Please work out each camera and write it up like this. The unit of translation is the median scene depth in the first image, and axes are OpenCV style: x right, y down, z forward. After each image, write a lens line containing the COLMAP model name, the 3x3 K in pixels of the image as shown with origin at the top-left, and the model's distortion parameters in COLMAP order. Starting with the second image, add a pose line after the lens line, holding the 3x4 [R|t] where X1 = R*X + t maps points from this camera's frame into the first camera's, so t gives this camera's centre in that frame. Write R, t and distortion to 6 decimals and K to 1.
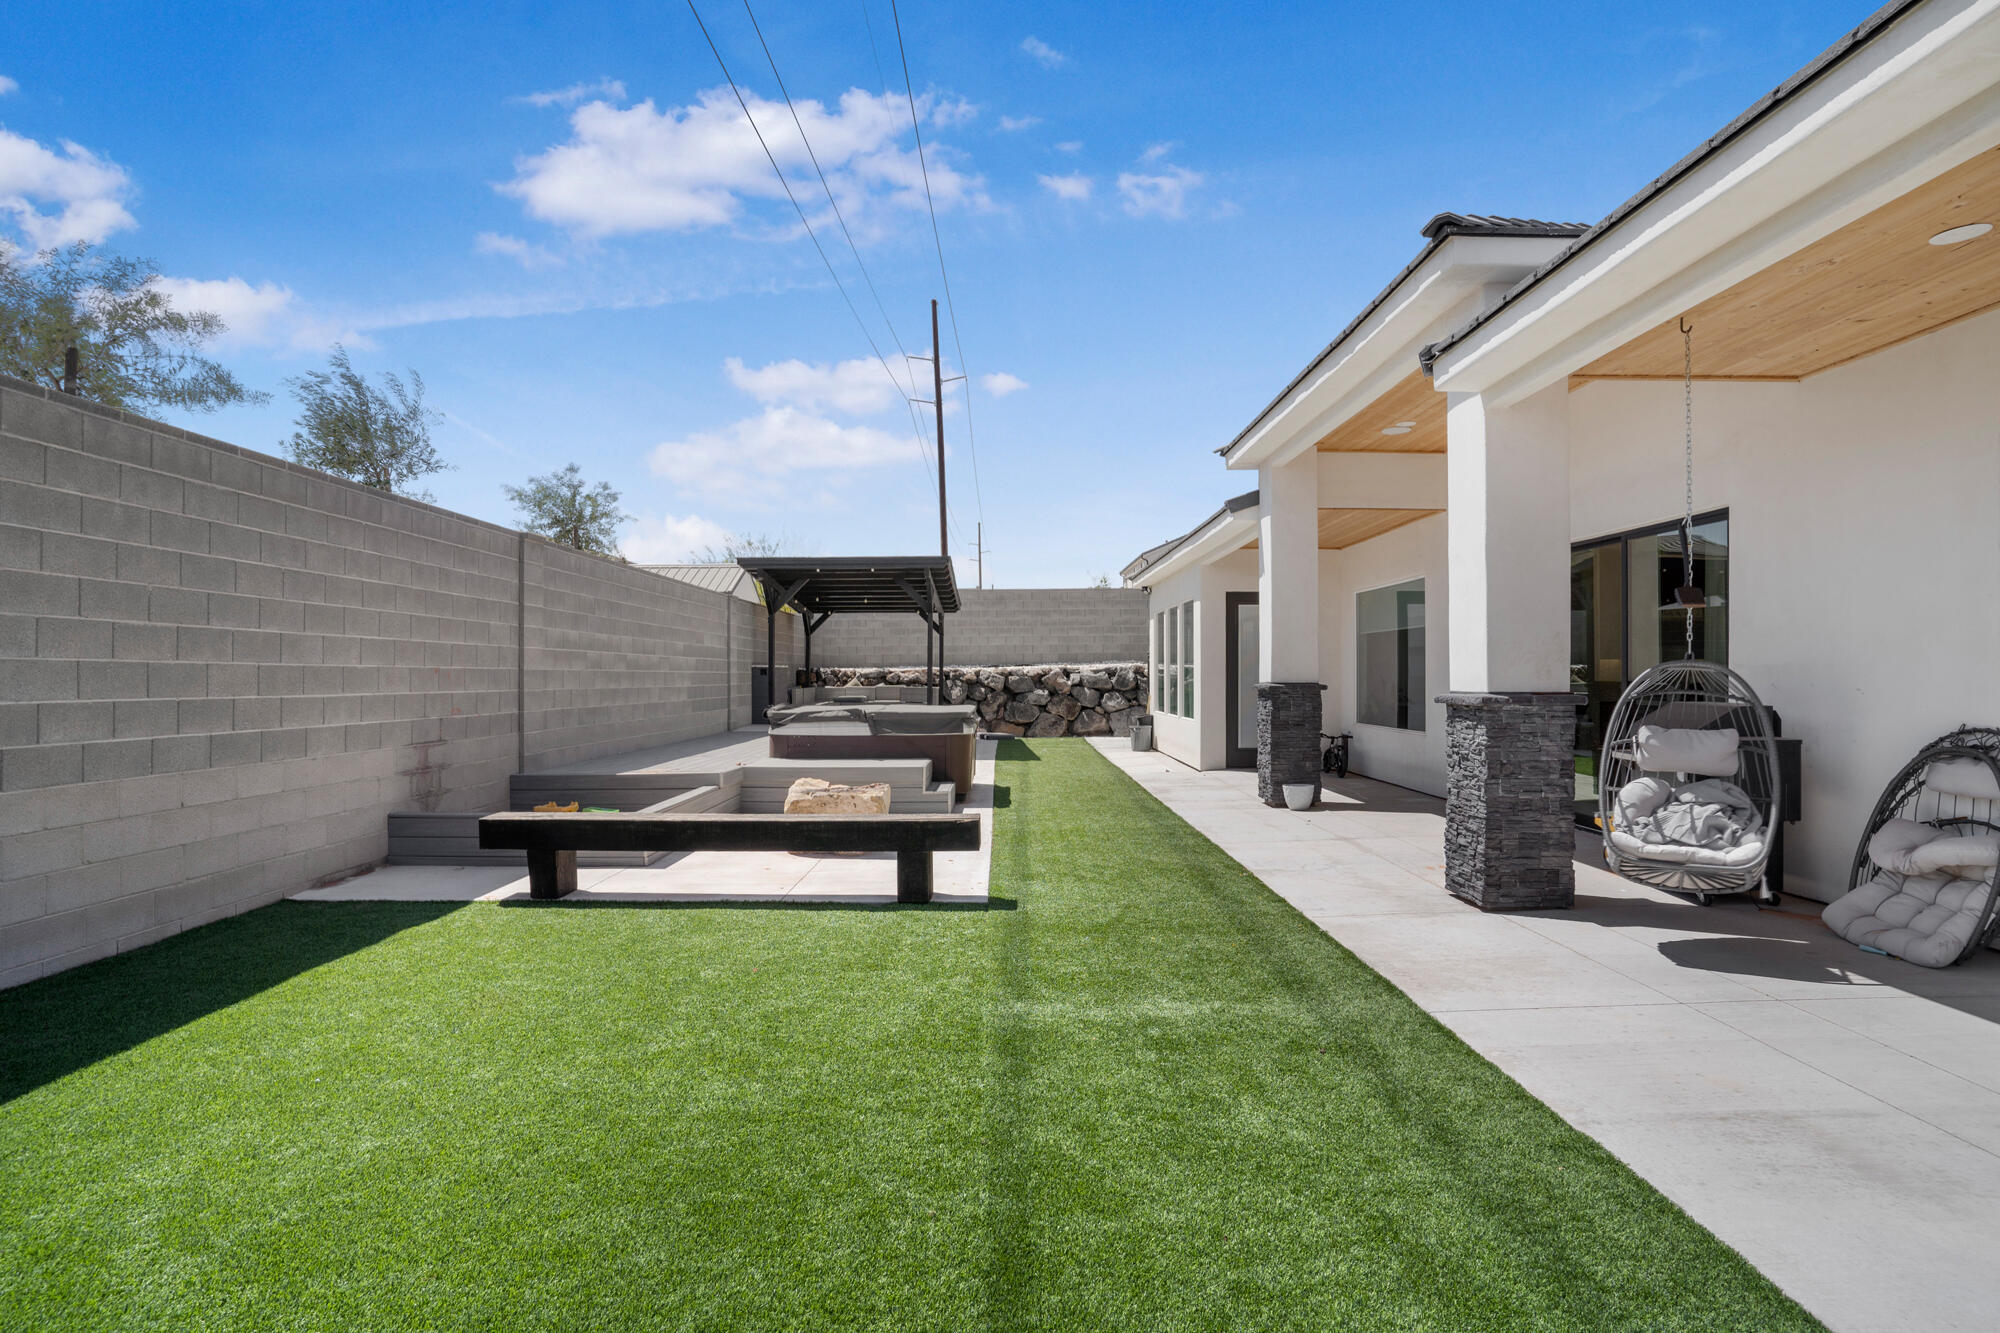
lens RADIAL K [[1000.5, 0, 978.7], [0, 1000.5, 668.7], [0, 0, 1]] dist [-0.048201, 0.000686]
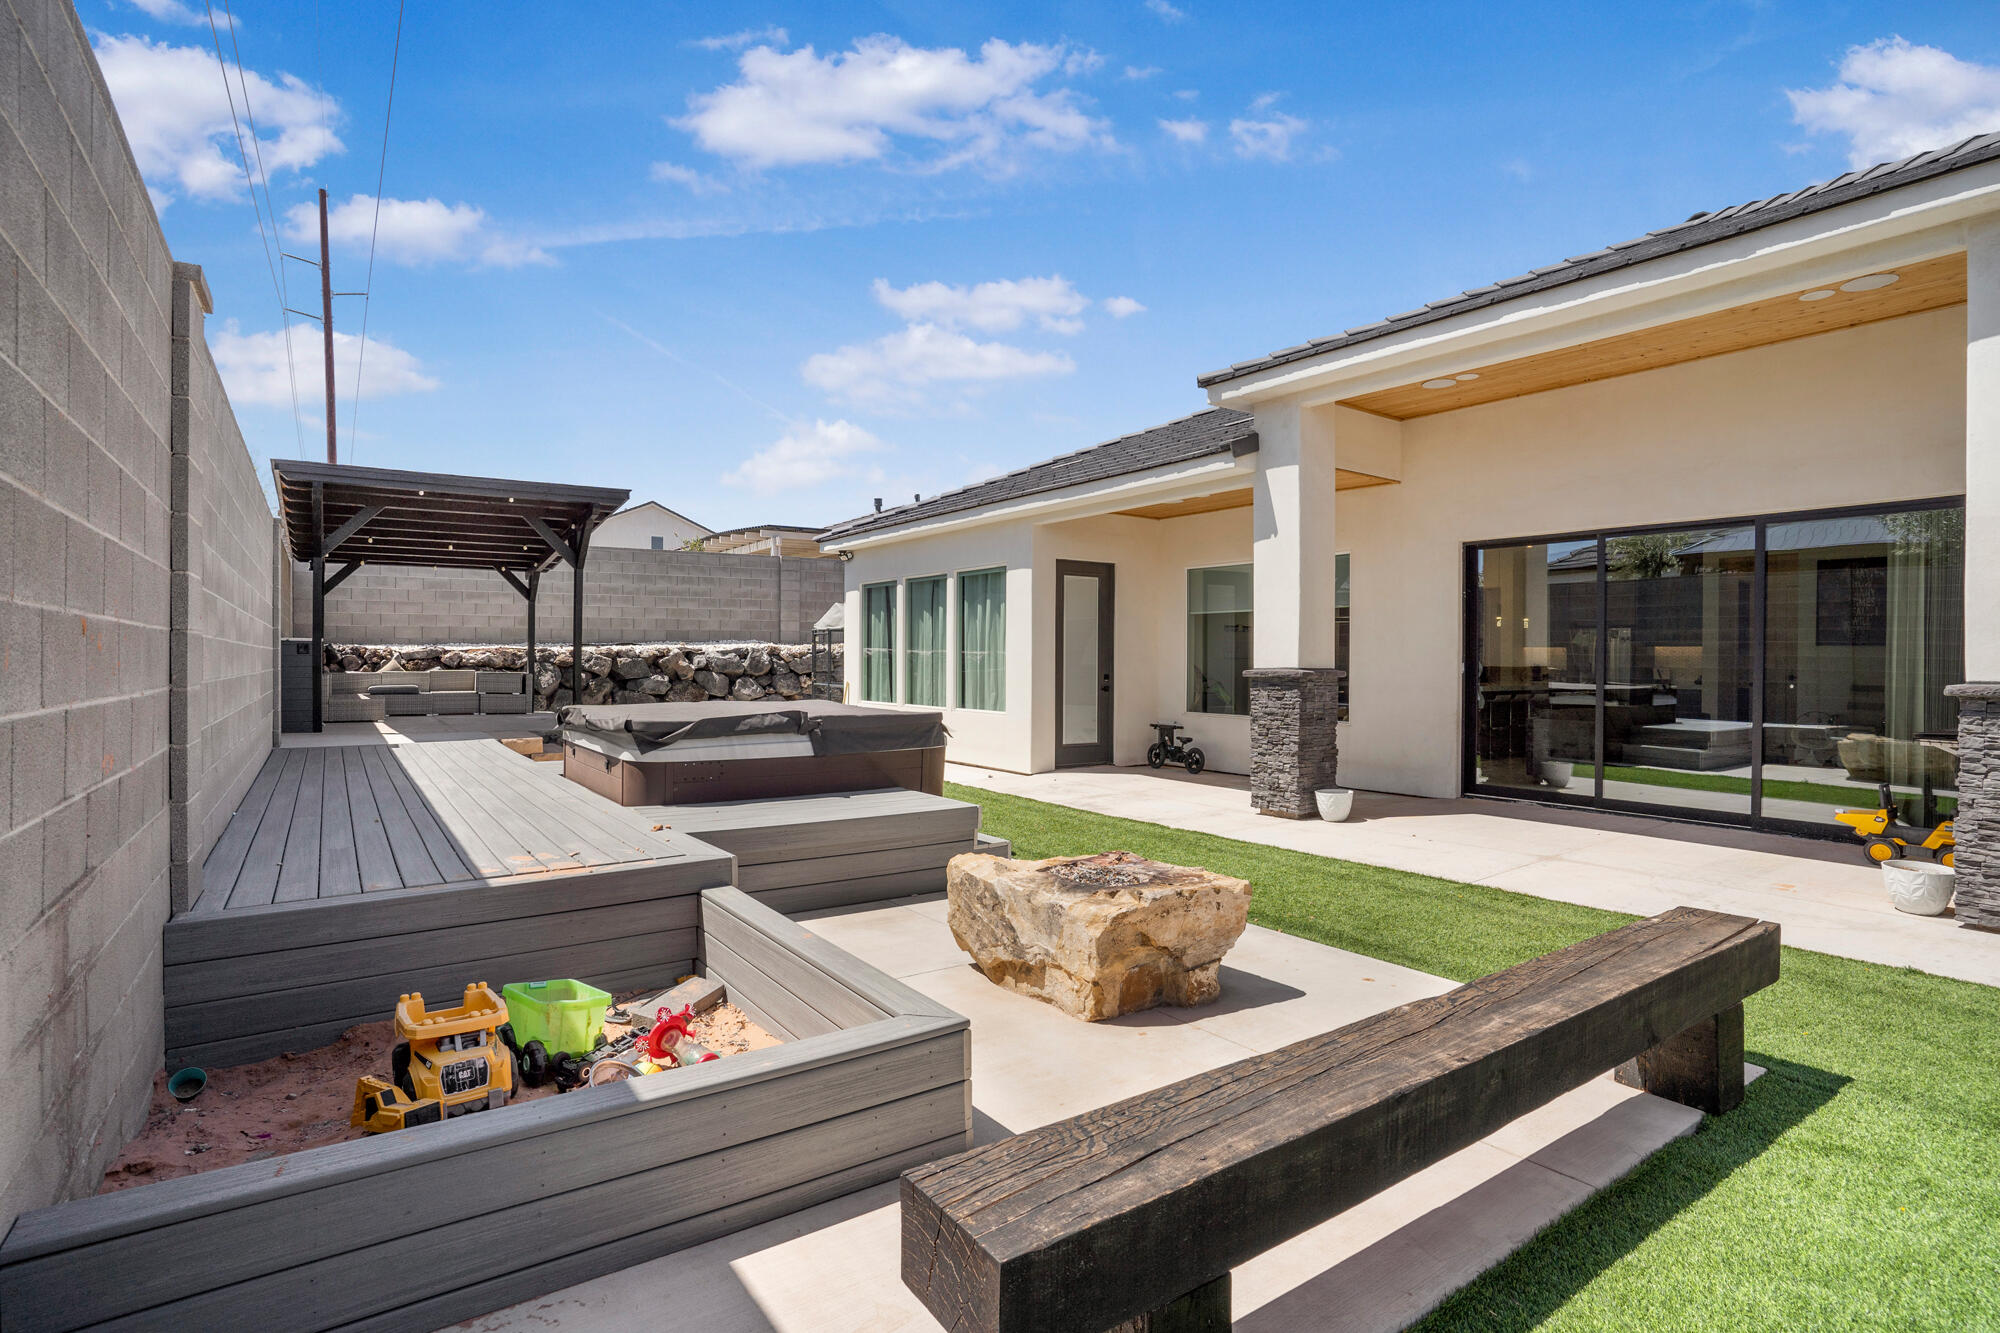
lens RADIAL K [[1000.5, 0, 978.7], [0, 1000.5, 668.7], [0, 0, 1]] dist [-0.048201, 0.000686]
pose [[0.832003, 0.000084, 0.554771, -0.164029], [-0.009795, 0.999846, 0.014539, 0.001905], [-0.554685, -0.017531, 0.831876, 0.202111]]
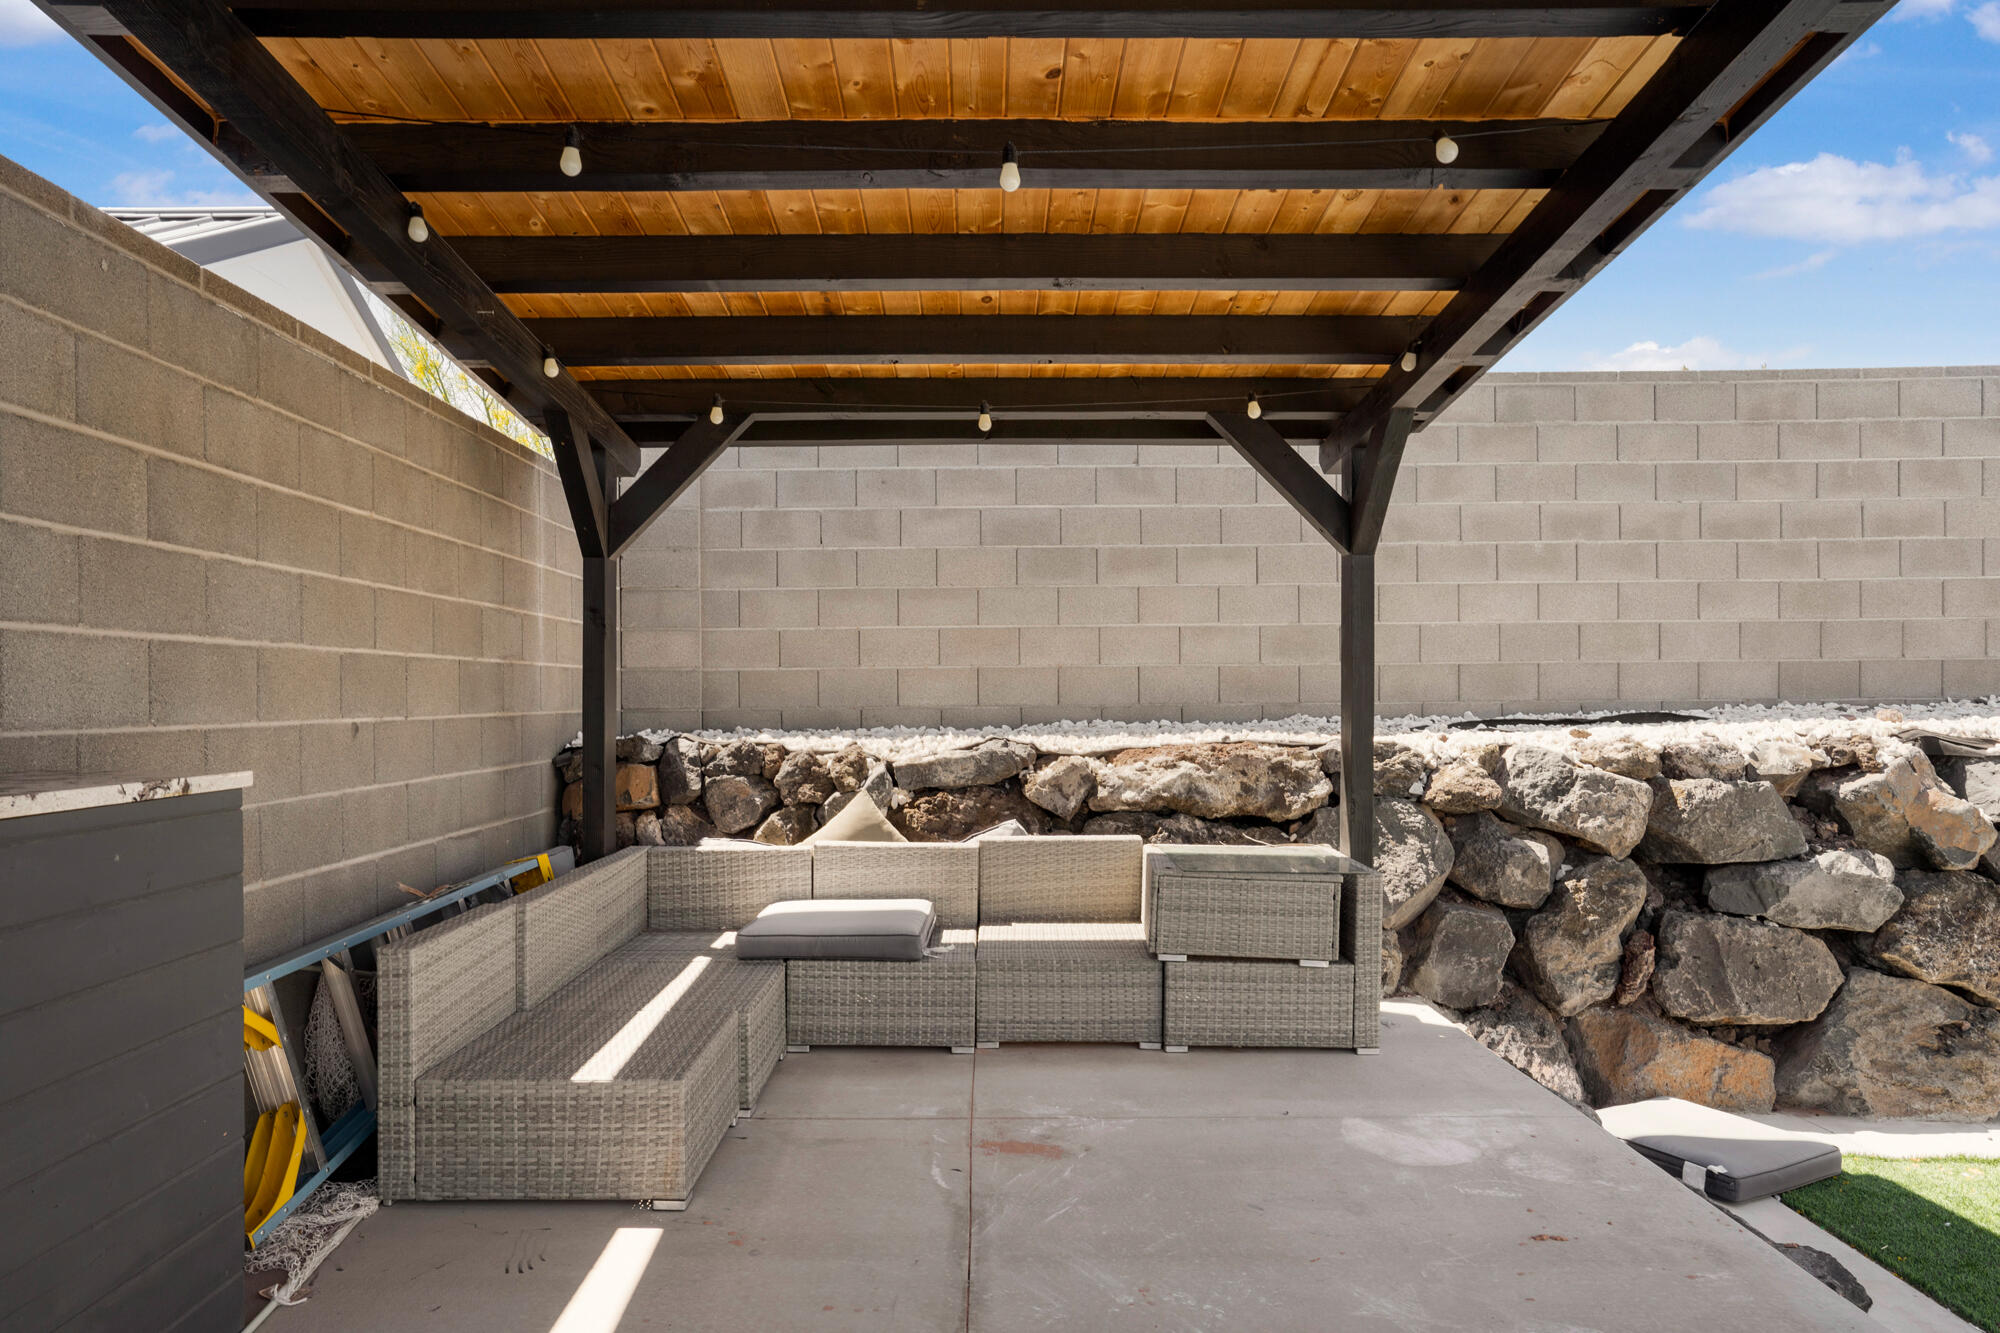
lens RADIAL K [[1298.9, 0, 1000.4], [0, 1298.9, 705.3], [0, 0, 1]] dist [0.032670, 0.000601]
pose [[0.999682, -0.001532, 0.025161, -0.103547], [0.001279, 0.999948, 0.010081, -0.009411], [-0.025175, -0.010045, 0.999633, 0.752247]]
